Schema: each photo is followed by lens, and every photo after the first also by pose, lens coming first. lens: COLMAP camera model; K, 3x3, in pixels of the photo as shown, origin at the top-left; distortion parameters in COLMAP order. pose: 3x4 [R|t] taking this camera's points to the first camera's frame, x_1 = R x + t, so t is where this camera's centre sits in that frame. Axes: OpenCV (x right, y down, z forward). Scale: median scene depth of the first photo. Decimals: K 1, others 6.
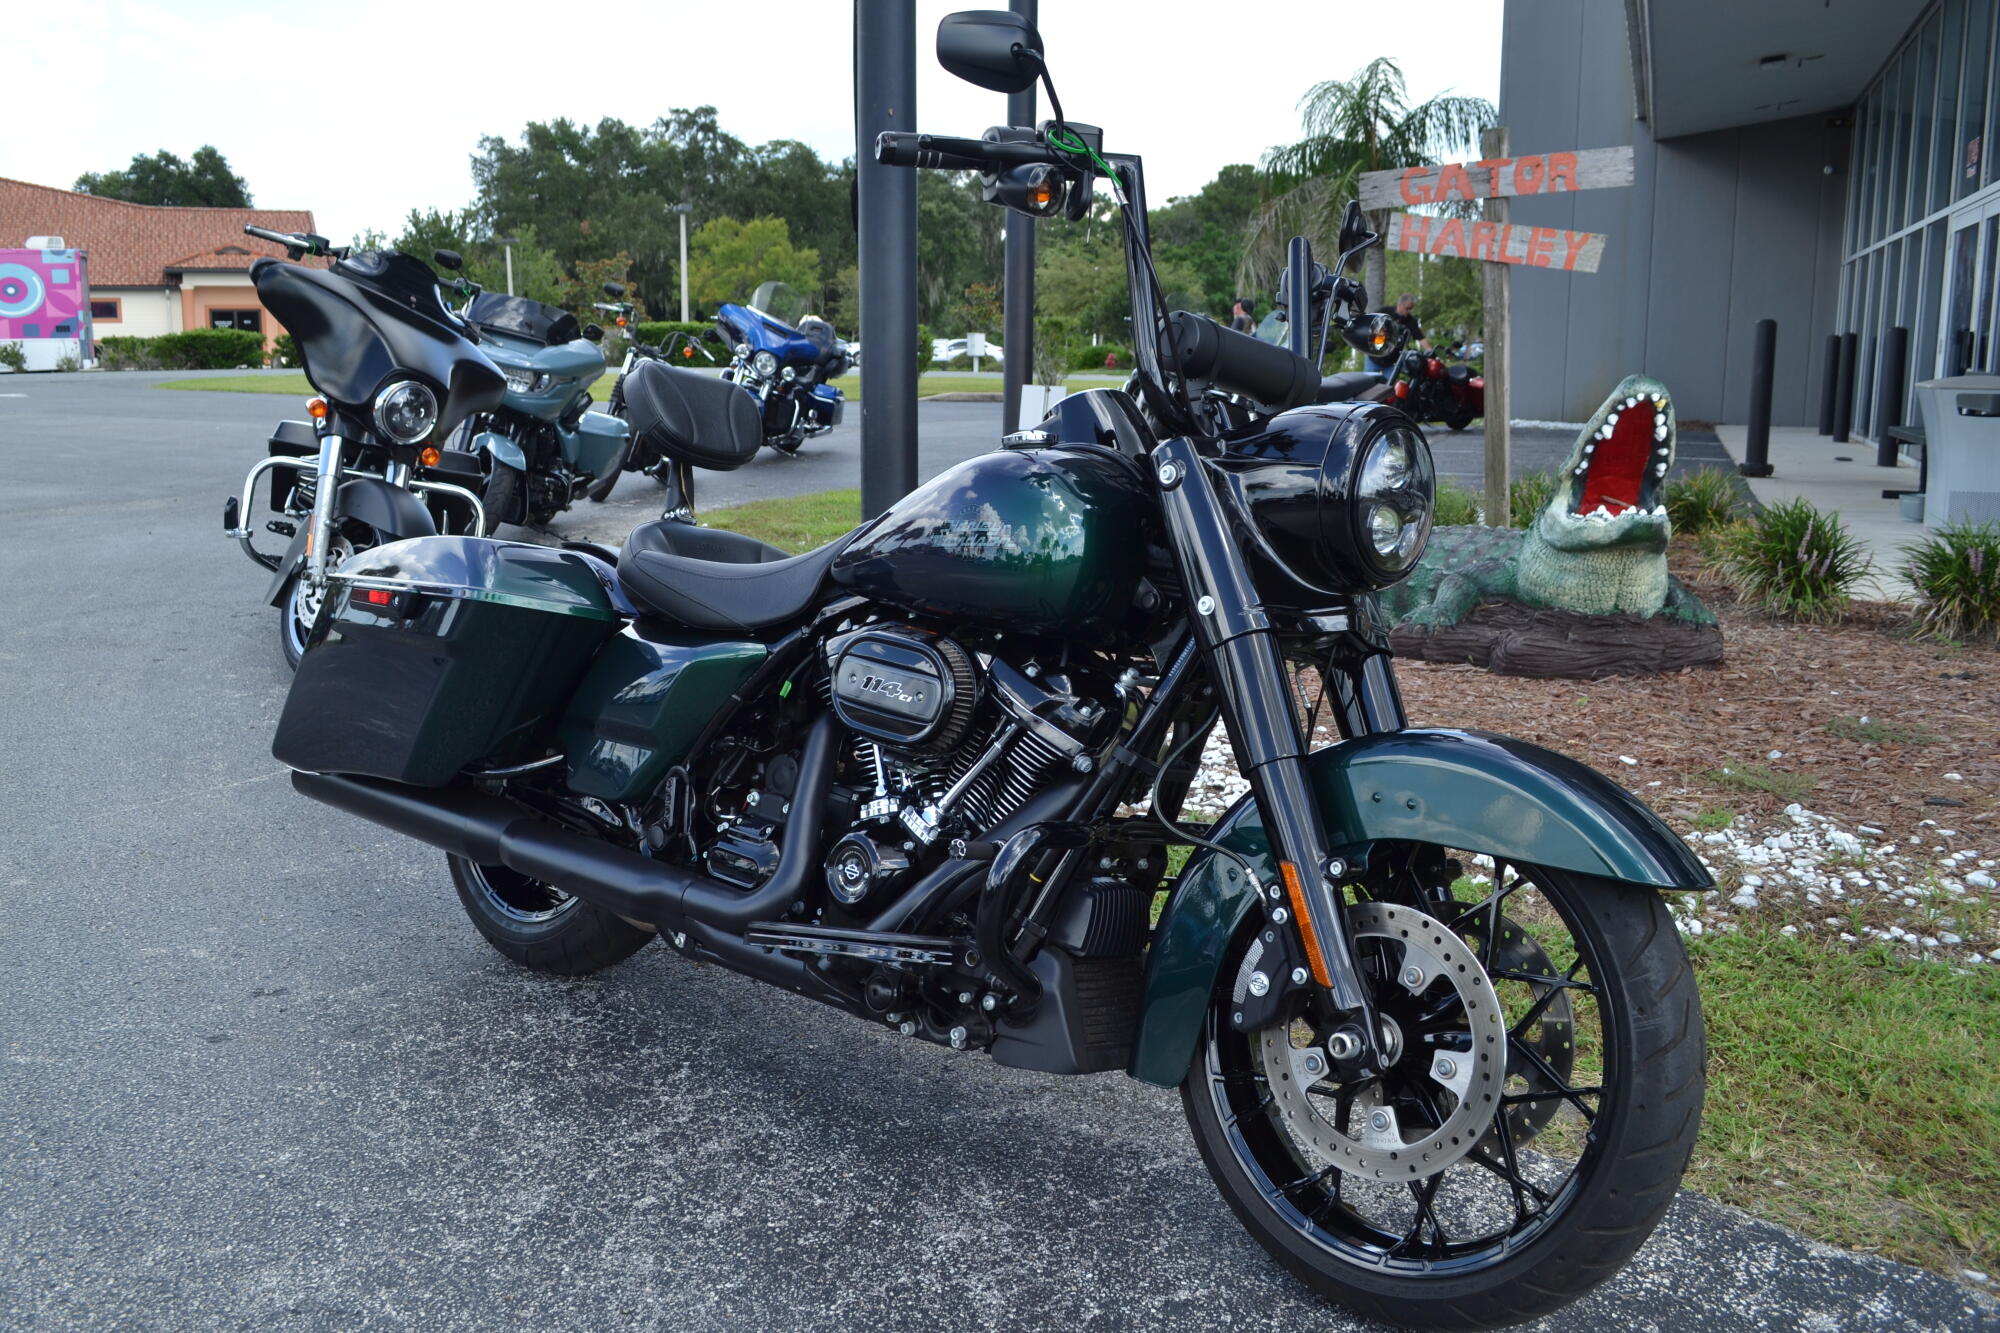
lens RADIAL K [[1726.8, 0, 987.6], [0, 1726.8, 673.6], [0, 0, 1]] dist [-0.082769, 0.014893]
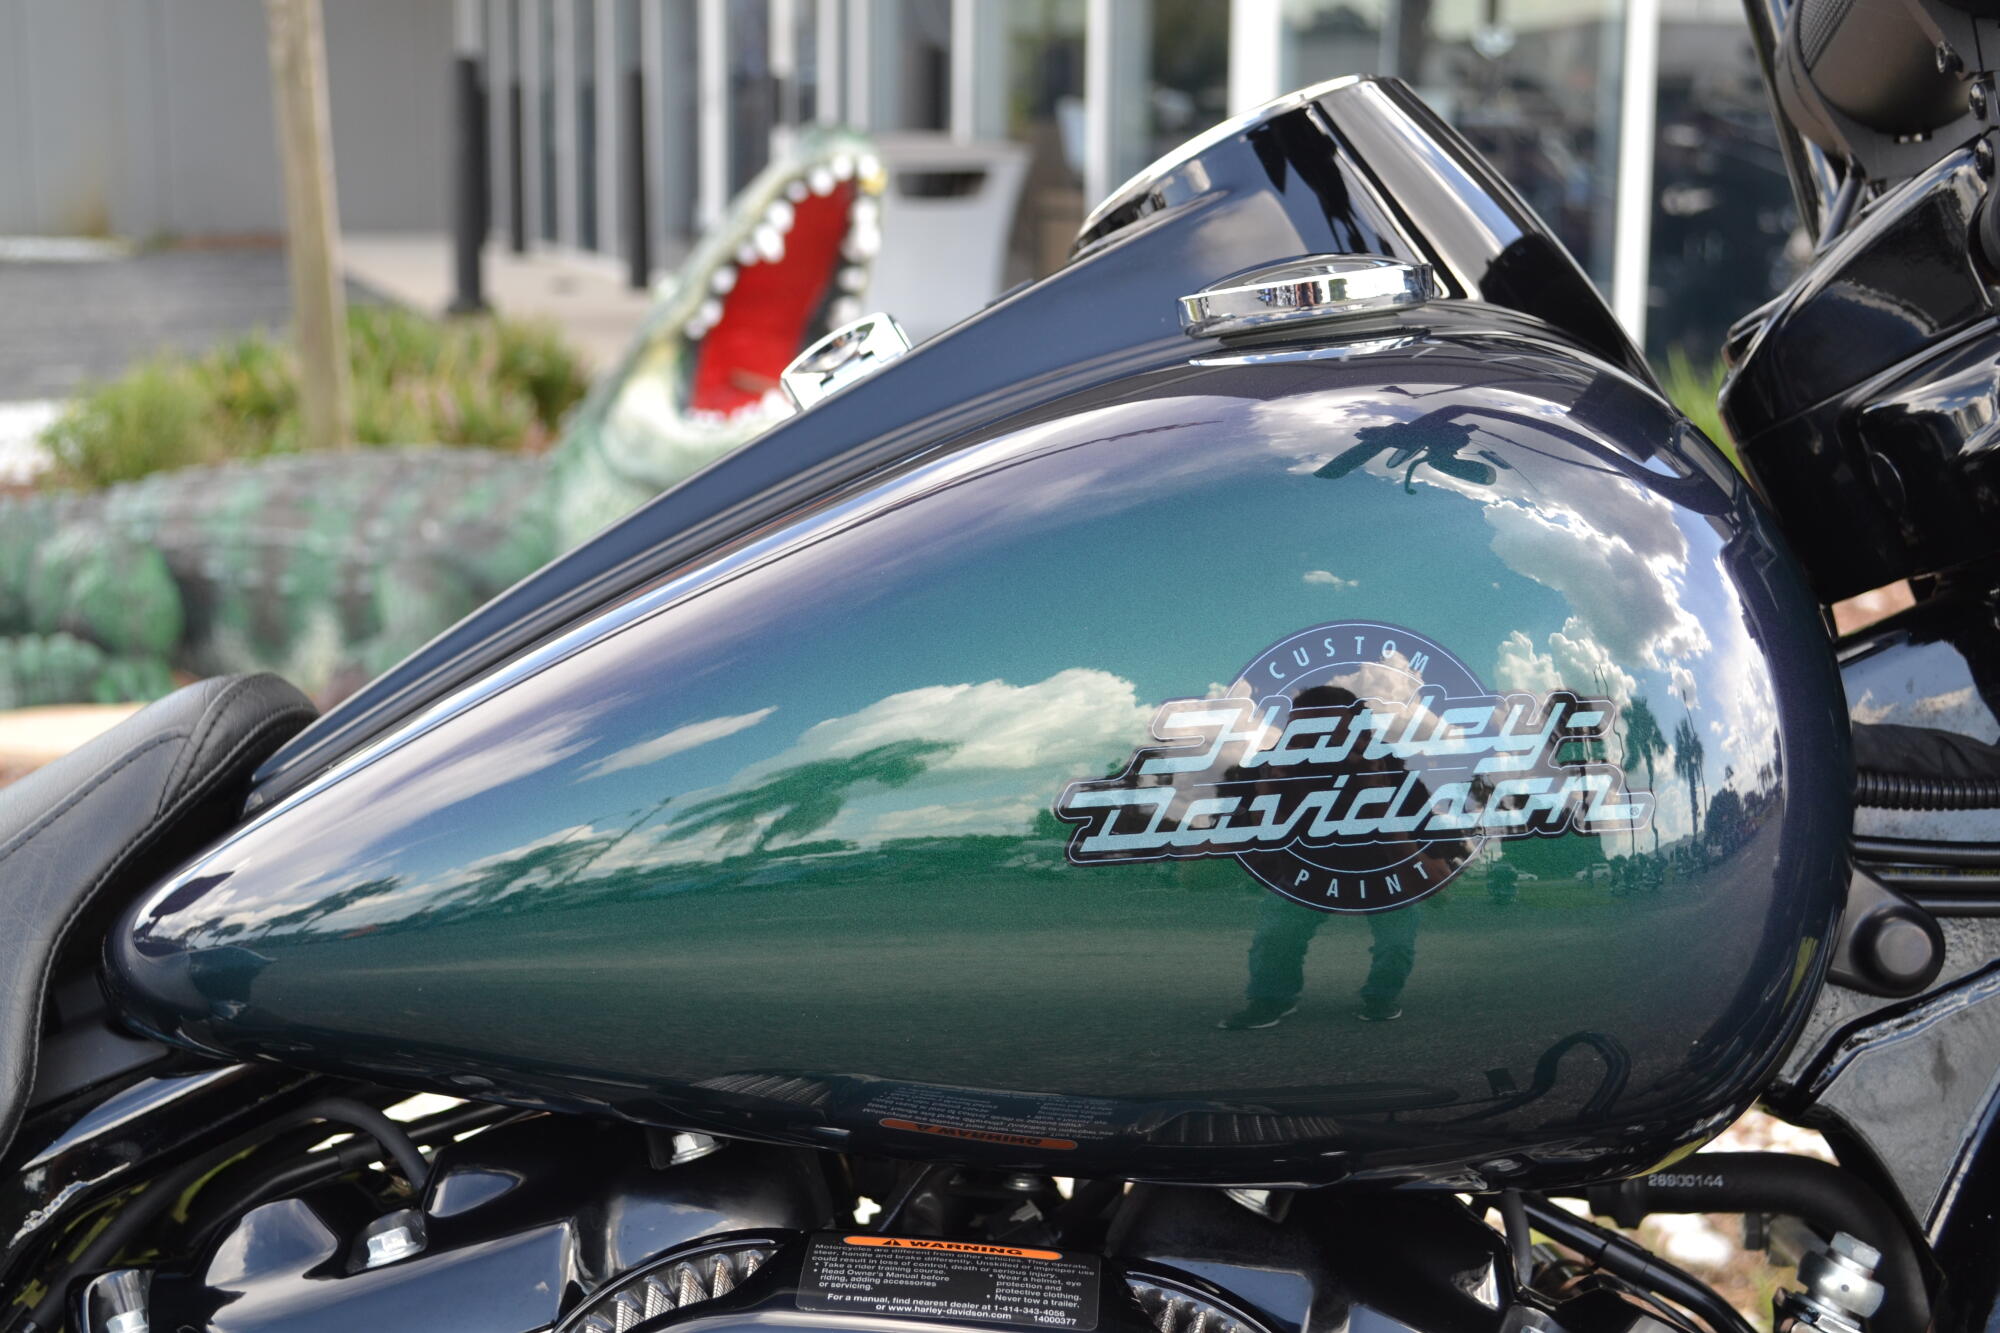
lens RADIAL K [[2900.8, 0, 999.6], [0, 2900.8, 663.4], [0, 0, 1]] dist [-0.037186, 0.058024]
pose [[0.782413, -0.111298, 0.612734, -0.075291], [0.112838, 0.992951, 0.036277, -0.033307], [-0.612452, 0.040756, 0.789456, 0.230082]]
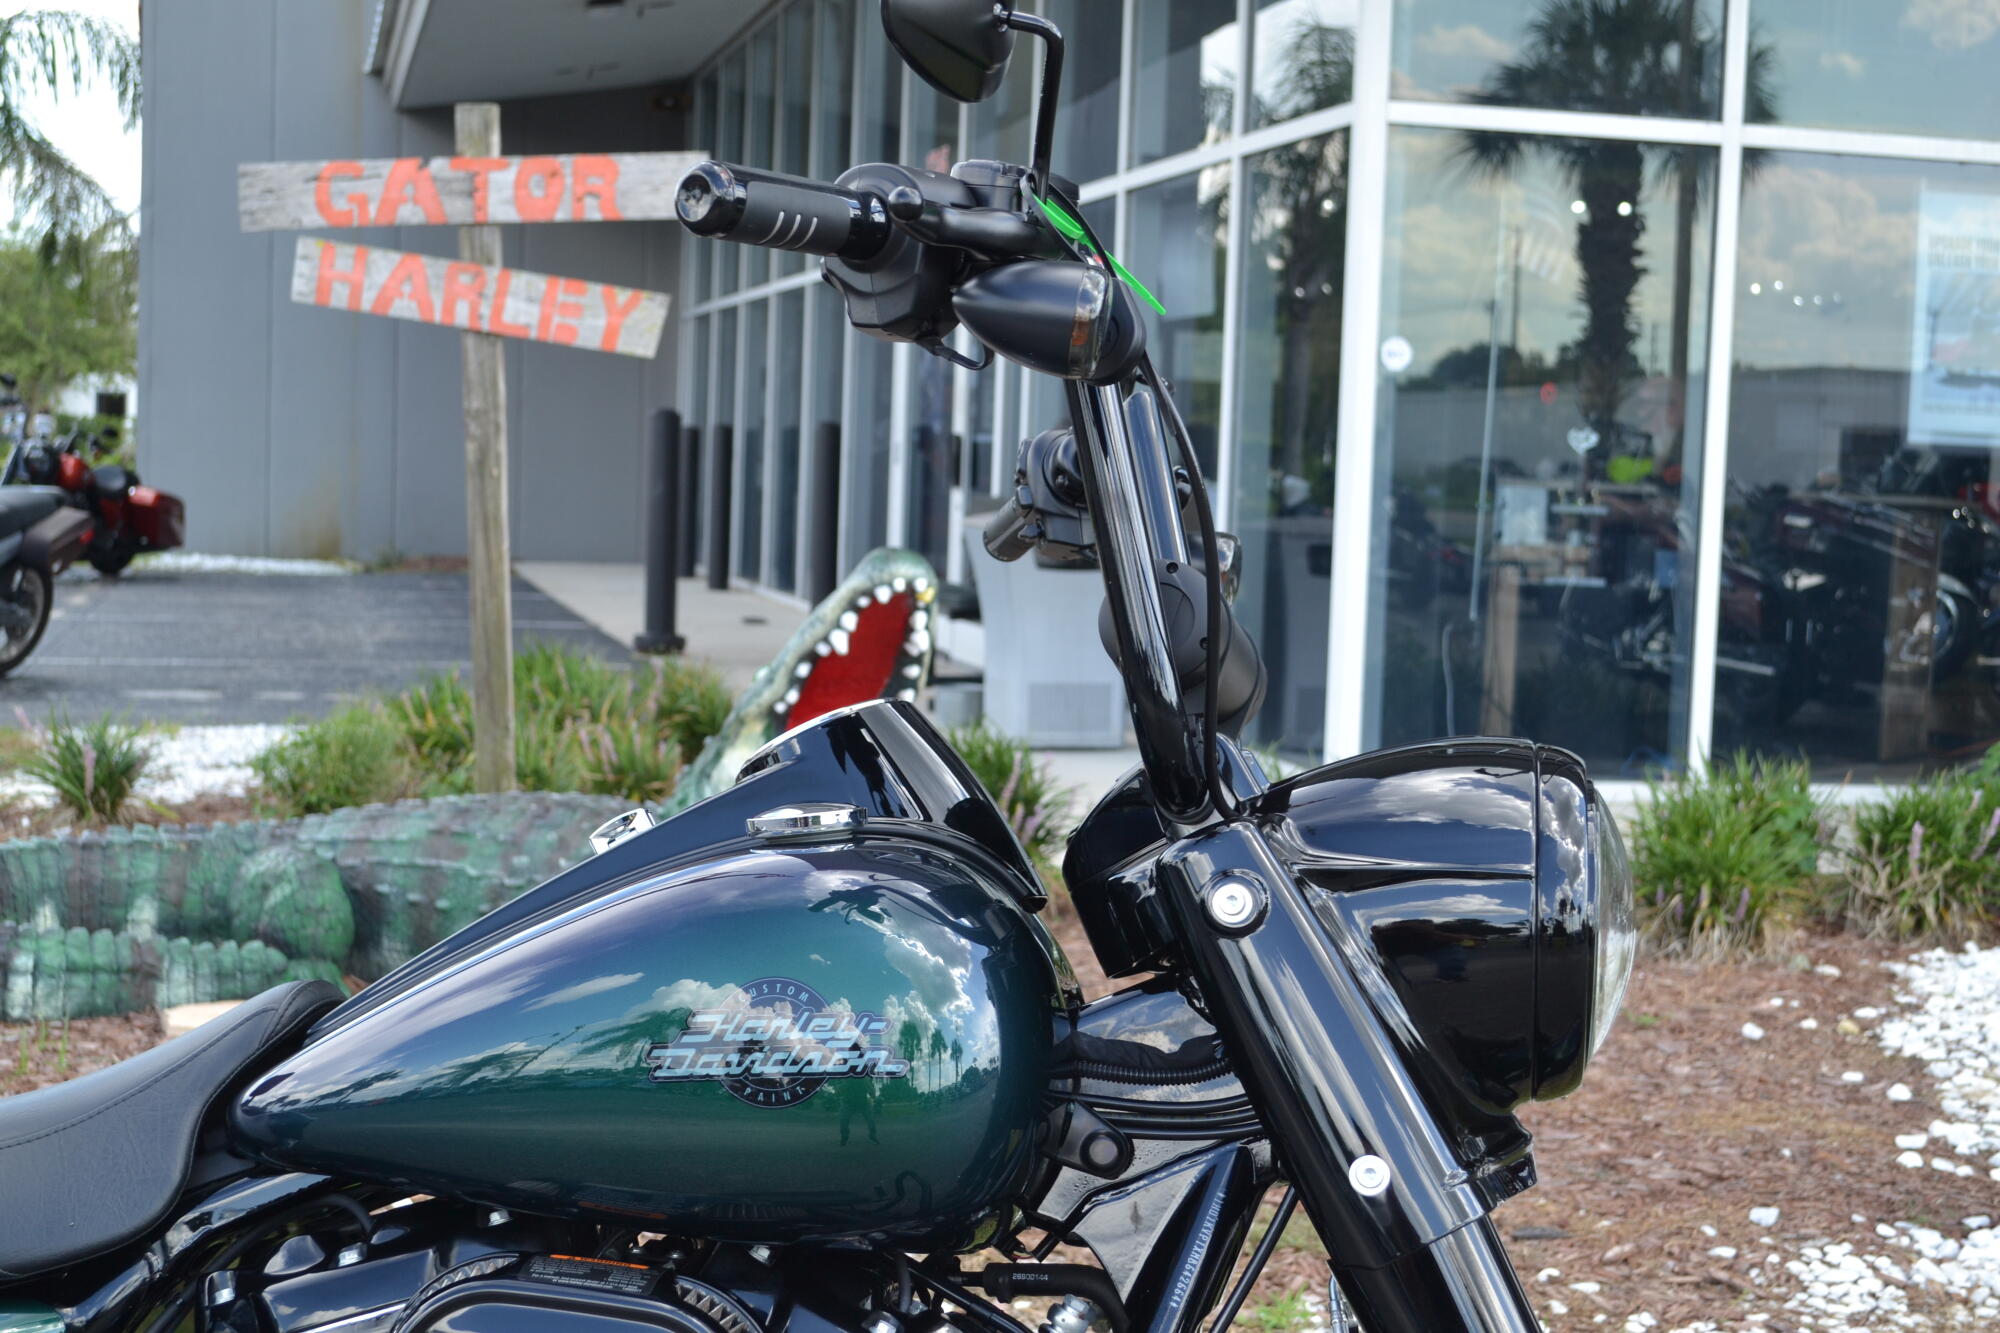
lens RADIAL K [[2900.8, 0, 999.6], [0, 2900.8, 663.4], [0, 0, 1]] dist [-0.037186, 0.058024]
pose [[0.826116, -0.014973, 0.563301, -0.117046], [0.074370, 0.993800, -0.082651, -0.034068], [-0.558571, 0.110172, 0.822108, 0.101384]]
